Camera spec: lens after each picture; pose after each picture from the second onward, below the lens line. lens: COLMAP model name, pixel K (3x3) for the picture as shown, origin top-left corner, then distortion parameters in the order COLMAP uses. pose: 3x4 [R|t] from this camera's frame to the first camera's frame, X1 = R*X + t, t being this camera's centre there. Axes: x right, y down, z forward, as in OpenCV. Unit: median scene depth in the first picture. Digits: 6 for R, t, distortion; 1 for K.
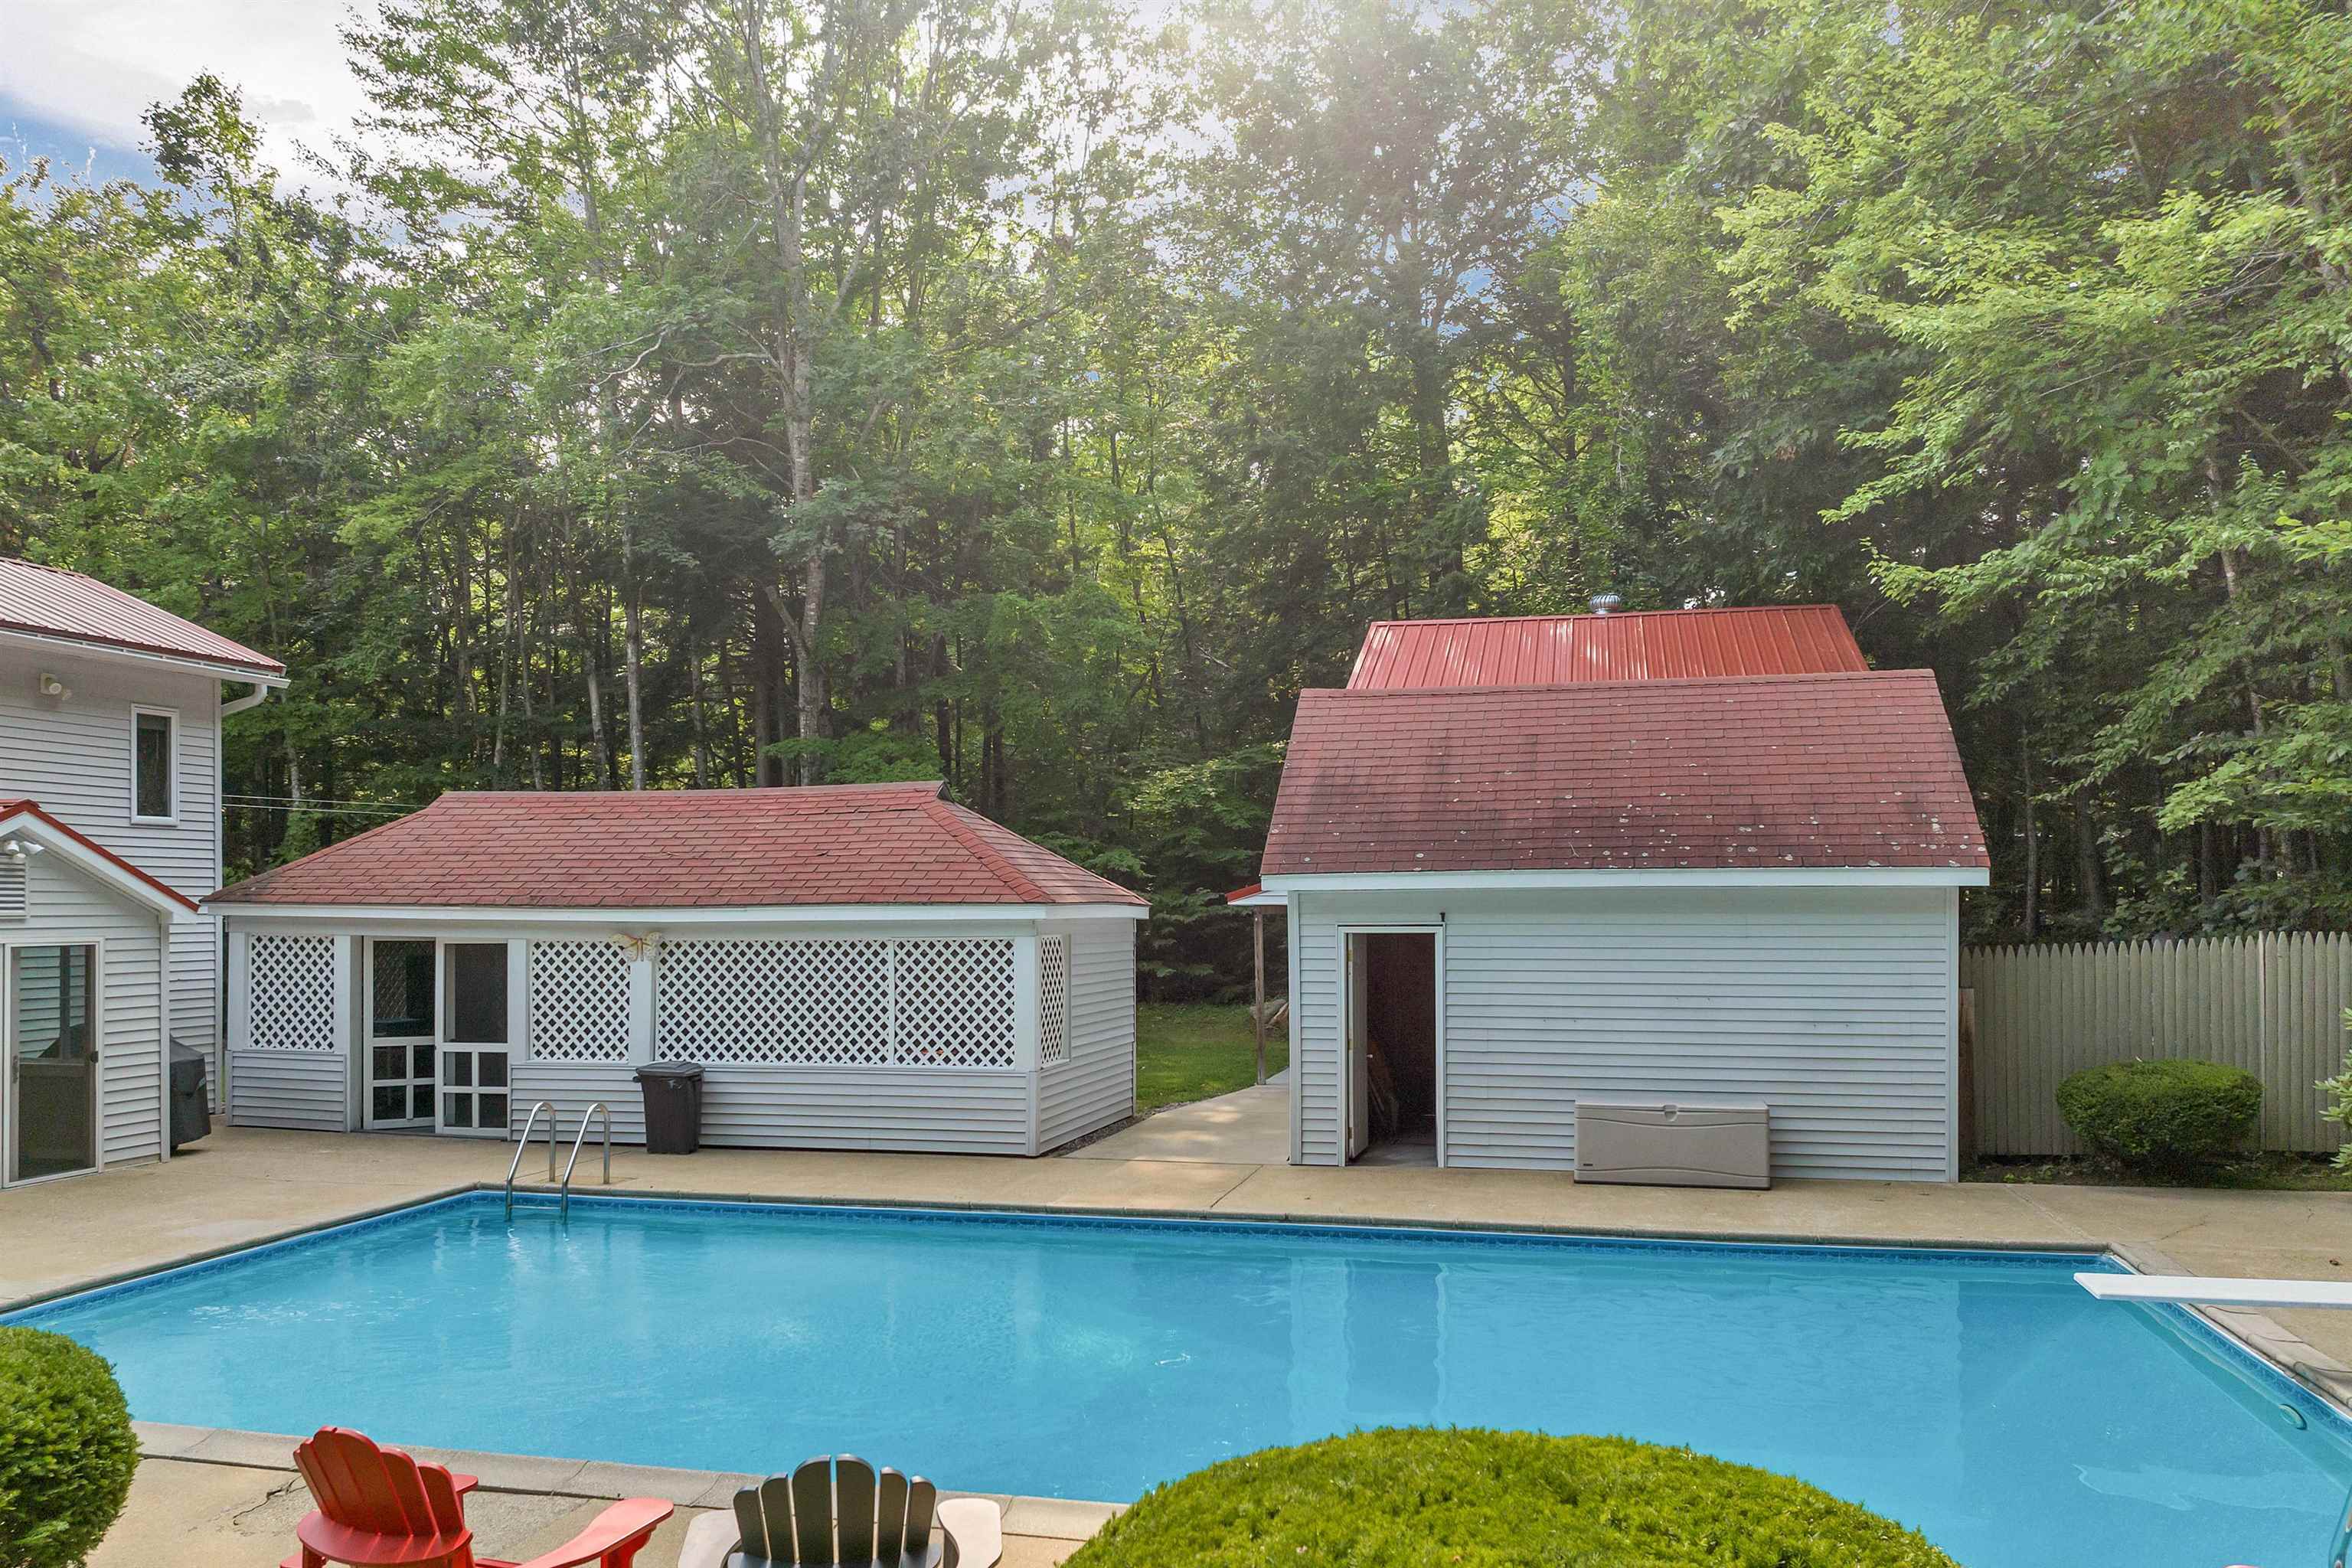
lens RADIAL K [[1762.0, 0, 1217.0], [0, 1762.0, 898.3], [0, 0, 1]] dist [-0.136946, 0.083820]
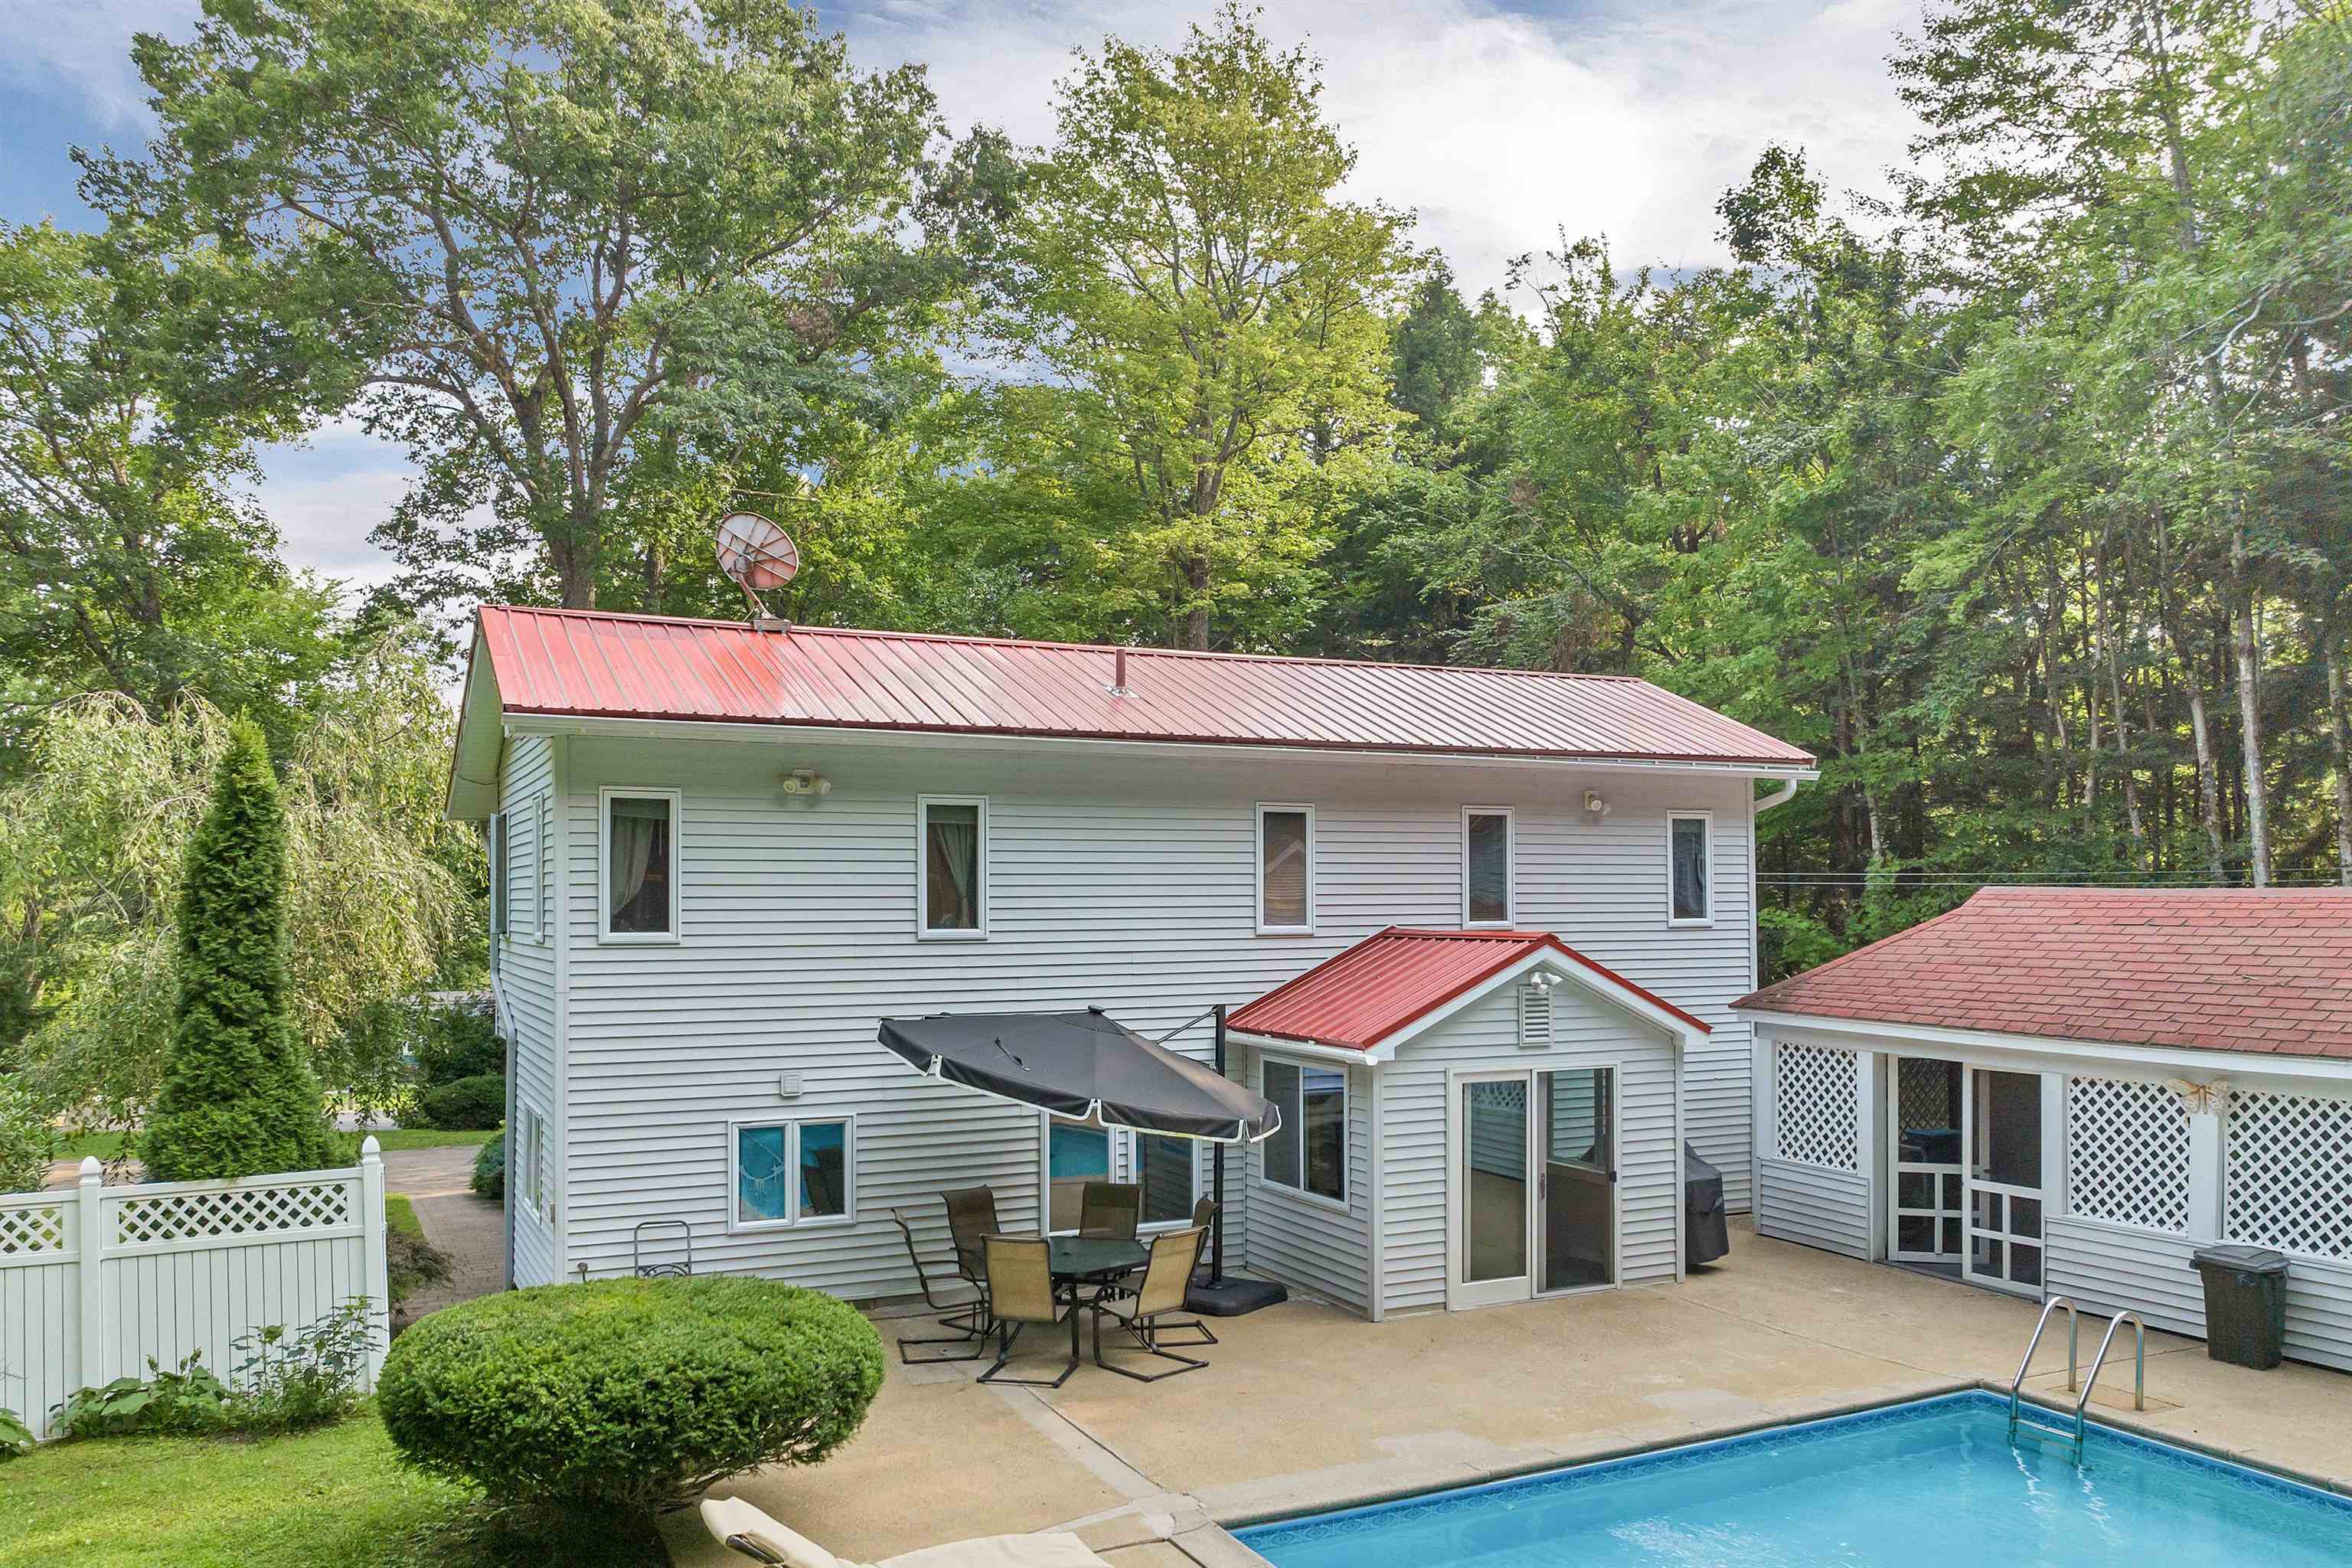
lens RADIAL K [[1752.3, 0, 1200.0], [0, 1752.3, 868.9], [0, 0, 1]] dist [-0.056622, 0.043248]
pose [[0.625682, -0.020026, -0.779821, 0.008499], [0.009423, 0.999792, -0.018115, -0.062032], [0.780022, 0.003986, 0.625740, 0.107948]]
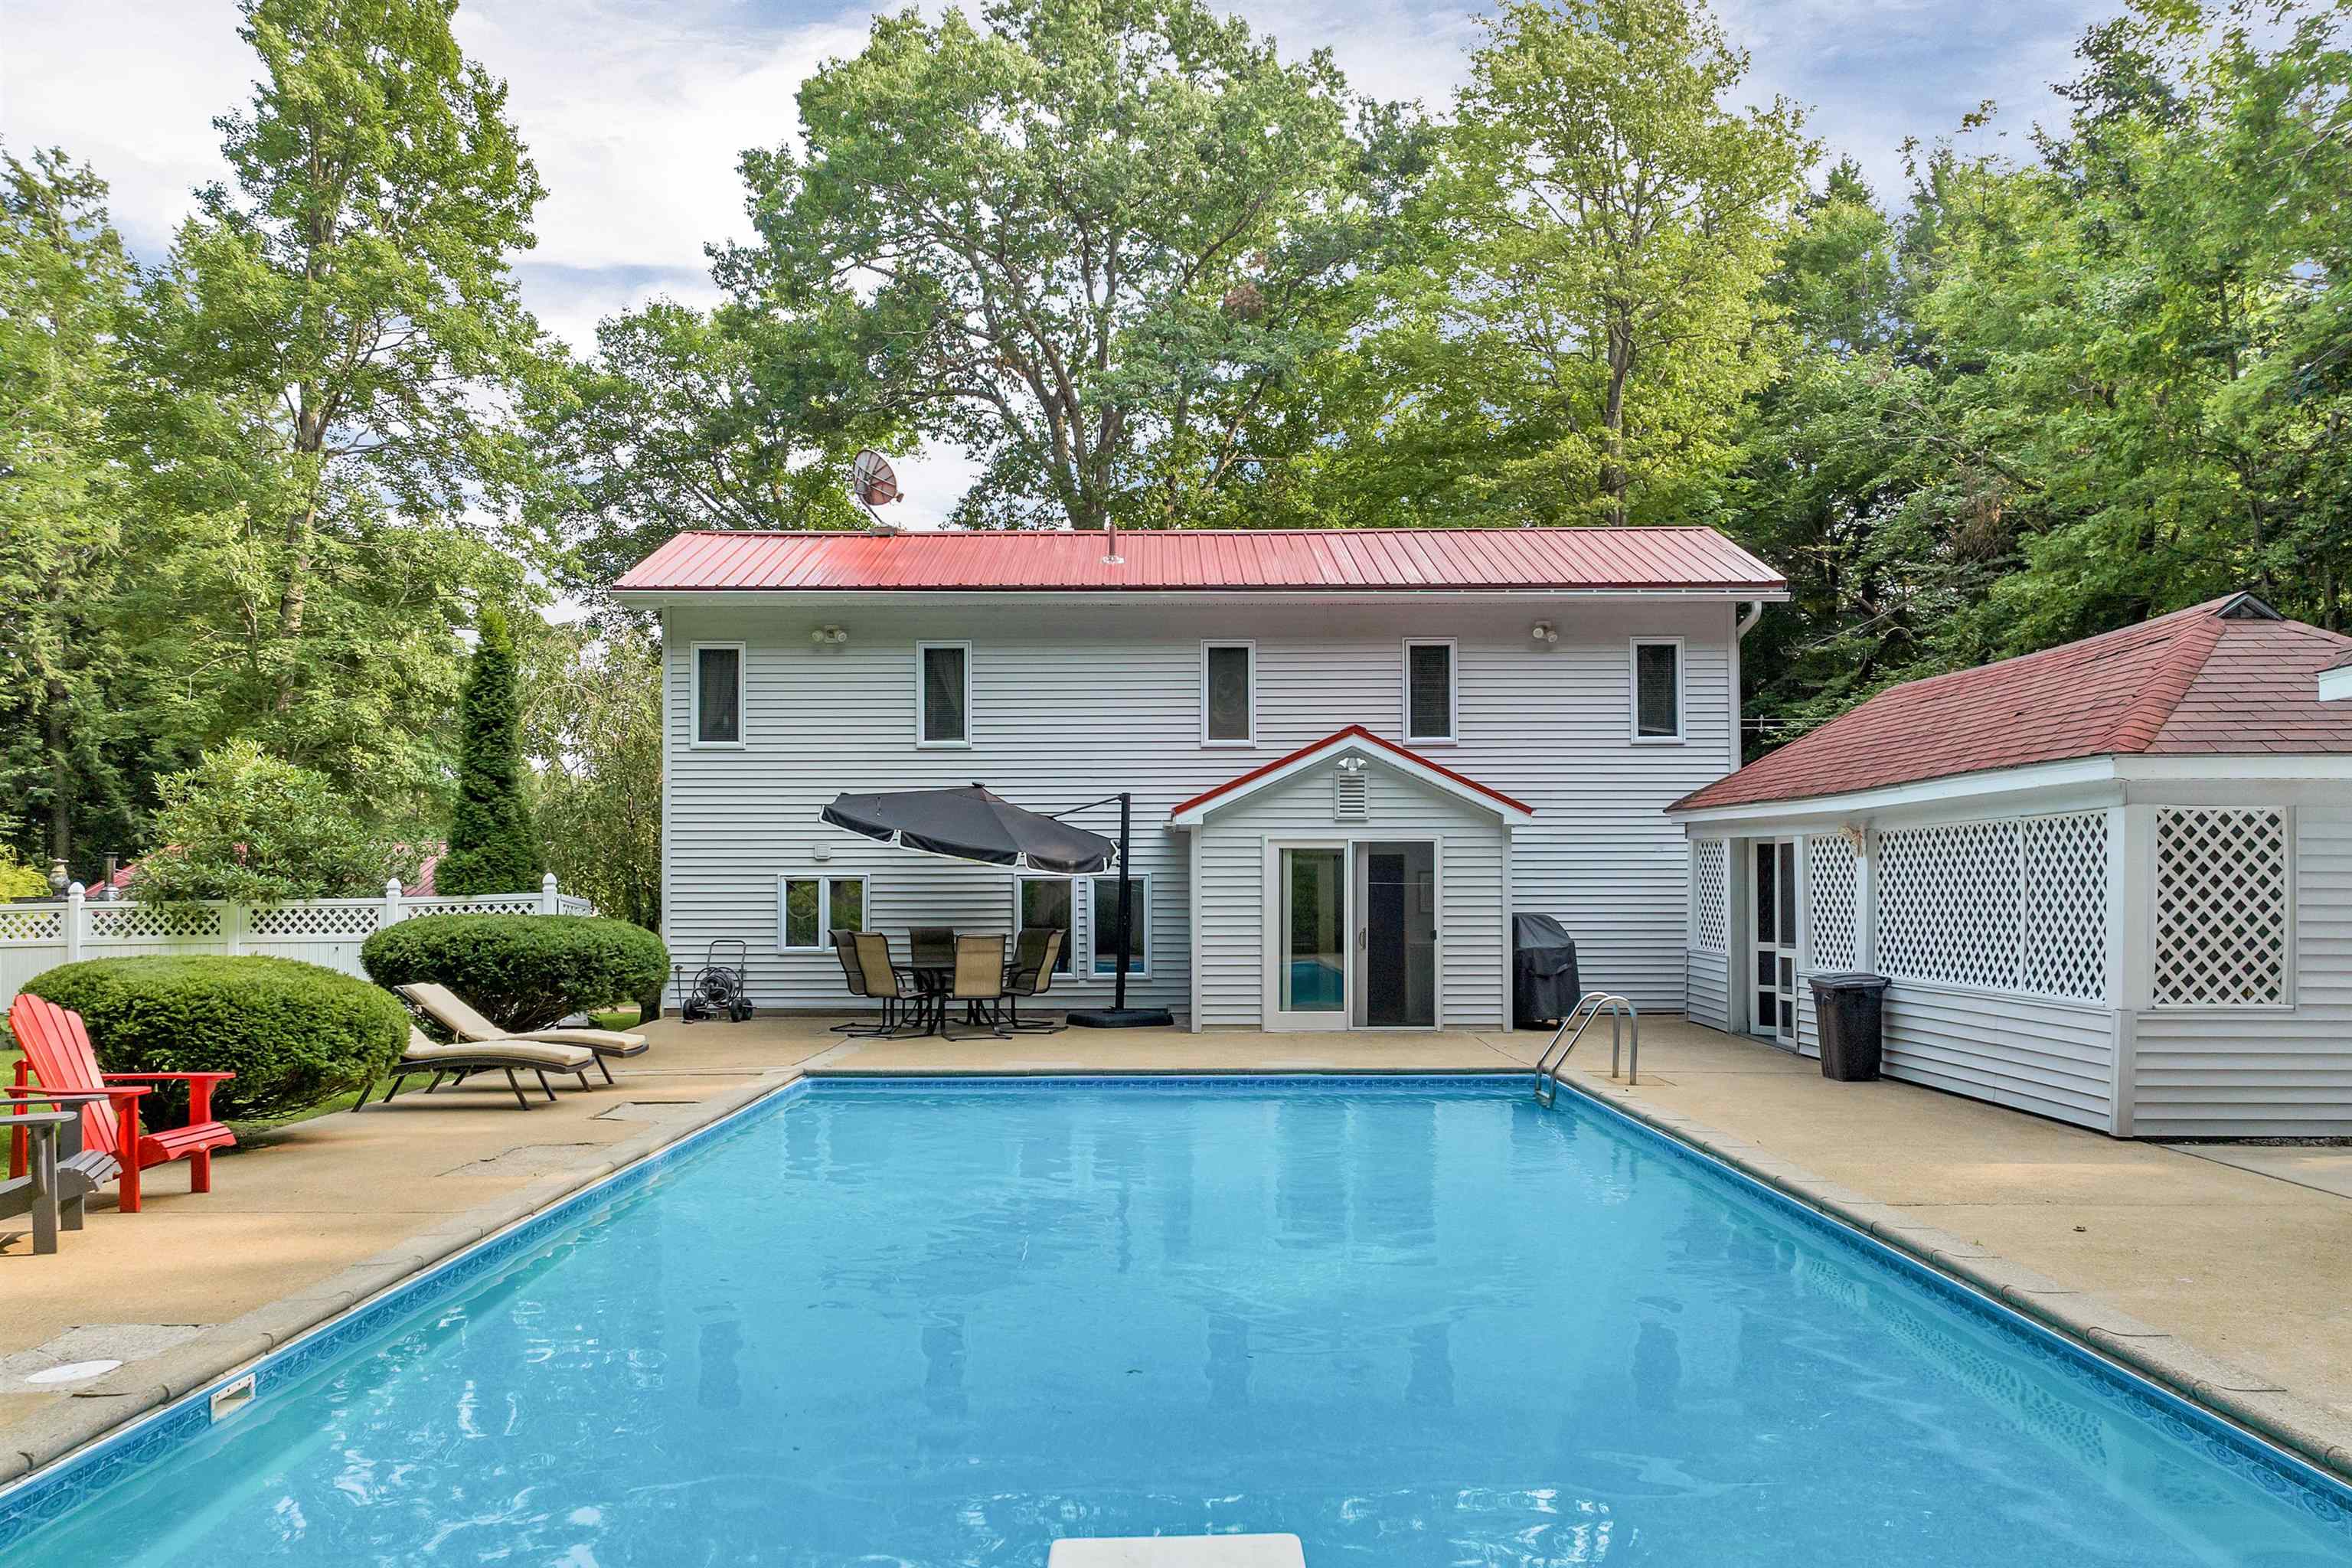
lens RADIAL K [[1723.5, 0, 1173.1], [0, 1723.5, 878.5], [0, 0, 1]] dist [-0.005653, -0.064432]
pose [[0.229263, -0.004793, -0.973353, 0.394432], [0.009843, 0.999948, -0.002605, 0.044362], [0.973315, -0.008984, 0.229298, 0.430470]]
